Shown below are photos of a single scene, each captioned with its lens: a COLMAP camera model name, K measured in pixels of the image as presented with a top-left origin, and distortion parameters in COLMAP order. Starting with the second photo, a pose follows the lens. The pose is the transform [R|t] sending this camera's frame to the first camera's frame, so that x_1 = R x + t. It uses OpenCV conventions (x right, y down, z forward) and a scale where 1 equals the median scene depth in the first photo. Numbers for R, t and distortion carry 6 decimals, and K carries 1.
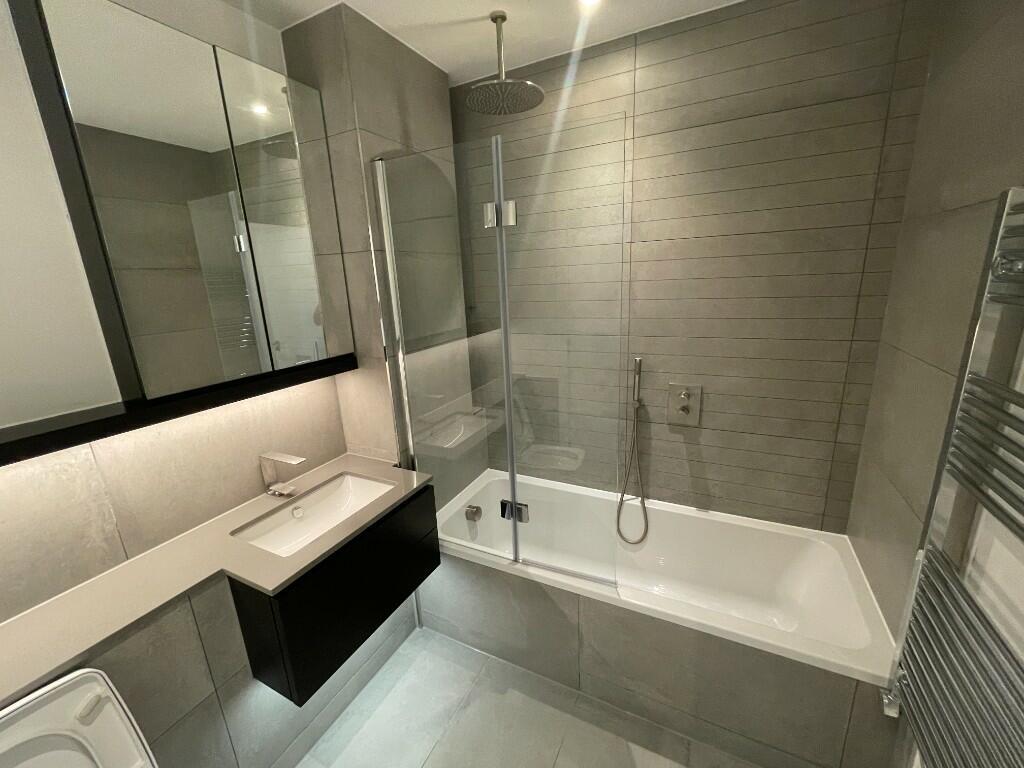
lens RADIAL K [[411.7, 0, 509.3], [0, 411.7, 383.2], [0, 0, 1]] dist [-0.004230, 0.000753]
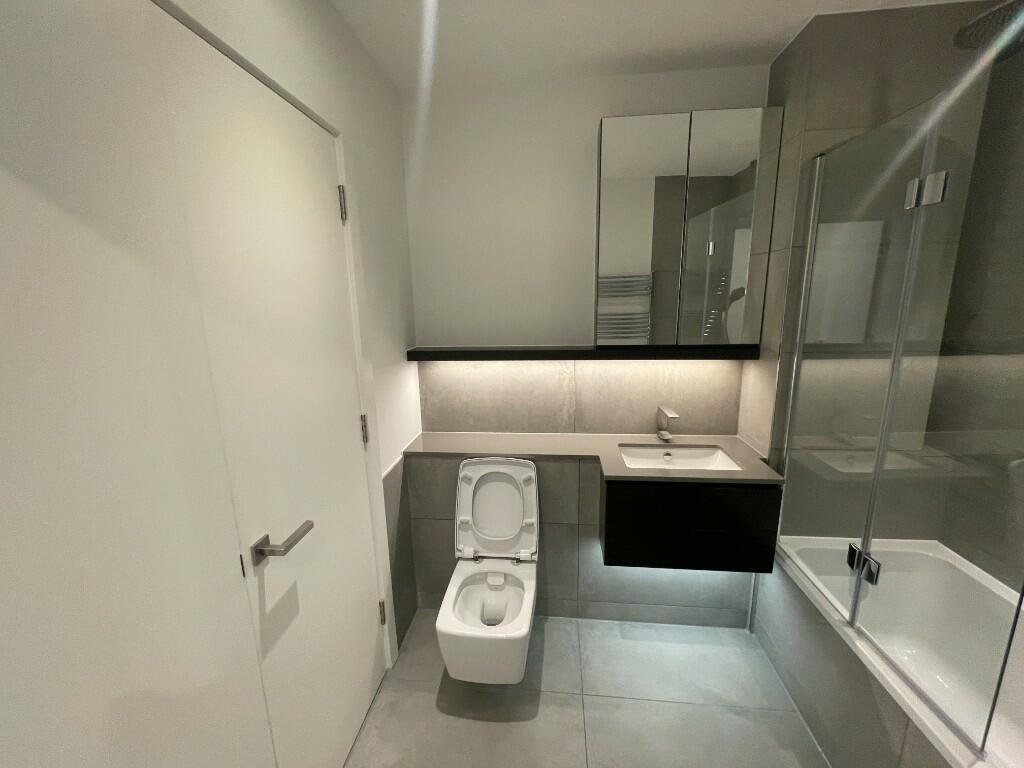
lens RADIAL K [[411.7, 0, 515.5], [0, 411.7, 384.4], [0, 0, 1]] dist [-0.004230, 0.000753]
pose [[0.356138, 0.223859, -0.907222, 0.385200], [-0.232924, 0.961501, 0.145816, 0.017146], [0.904937, 0.159384, 0.394570, 0.018014]]
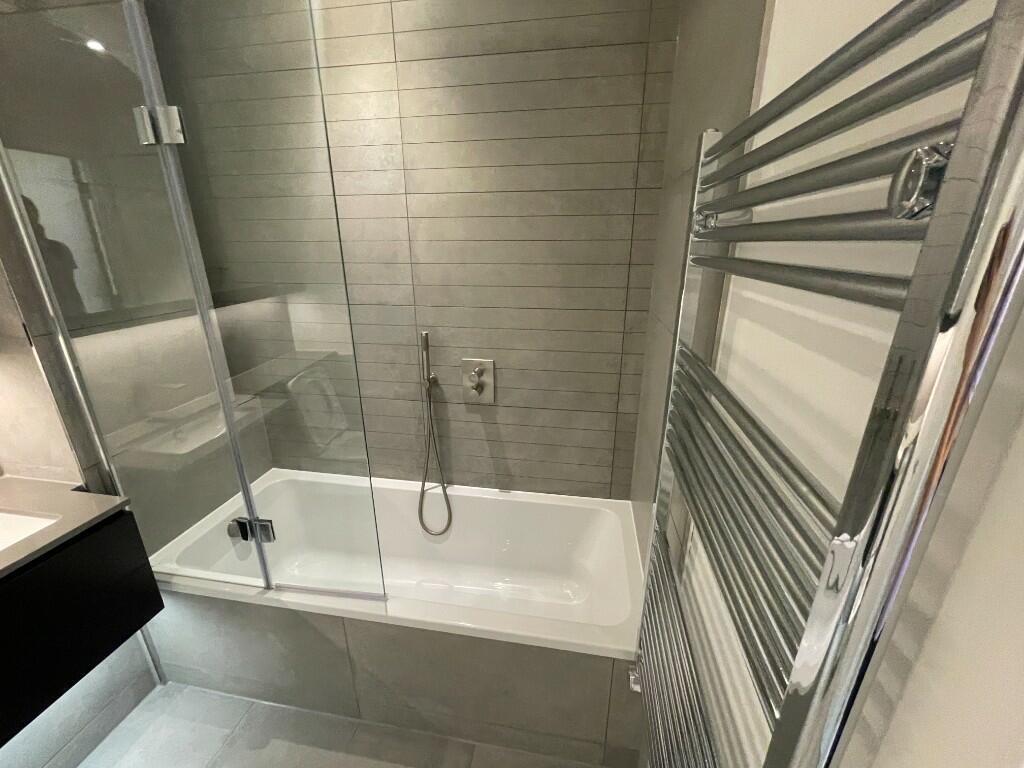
lens RADIAL K [[411.7, 0, 509.9], [0, 411.7, 382.4], [0, 0, 1]] dist [-0.004230, 0.000753]
pose [[0.955567, -0.050230, 0.290463, 0.242347], [0.031995, 0.997227, 0.067193, -0.006252], [-0.293033, -0.054914, 0.954524, 0.112926]]
